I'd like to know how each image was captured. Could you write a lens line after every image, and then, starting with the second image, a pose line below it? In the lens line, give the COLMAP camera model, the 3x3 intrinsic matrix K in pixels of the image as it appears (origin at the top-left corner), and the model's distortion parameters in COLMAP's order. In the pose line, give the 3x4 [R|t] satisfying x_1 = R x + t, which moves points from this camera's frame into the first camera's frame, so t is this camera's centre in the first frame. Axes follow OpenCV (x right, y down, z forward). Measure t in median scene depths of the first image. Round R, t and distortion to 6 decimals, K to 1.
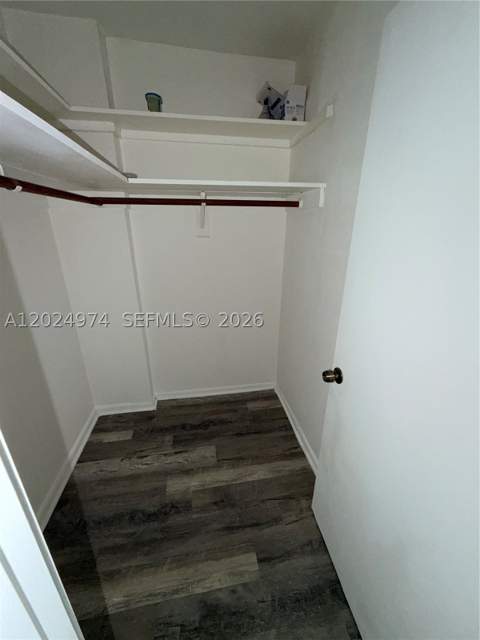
lens RADIAL K [[254.8, 0, 239.6], [0, 254.8, 319.0], [0, 0, 1]] dist [-0.000499, 0.000515]
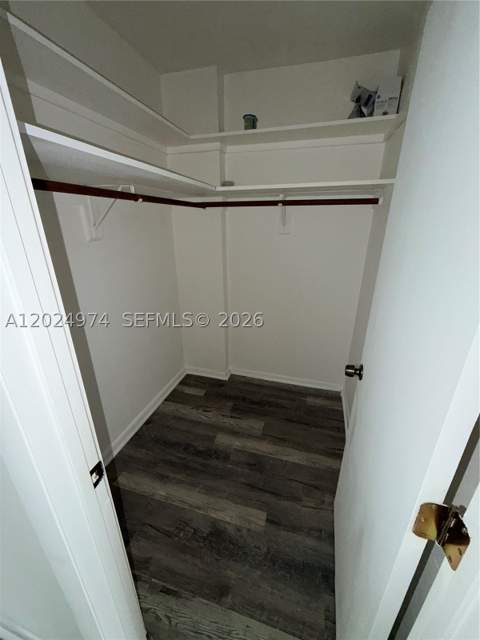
lens RADIAL K [[254.8, 0, 240.3], [0, 254.8, 319.2], [0, 0, 1]] dist [-0.000499, 0.000515]
pose [[0.898966, 0.150717, -0.411271, 0.237550], [-0.149211, 0.988151, 0.035976, 0.035202], [0.411820, 0.029025, 0.910803, -0.083849]]
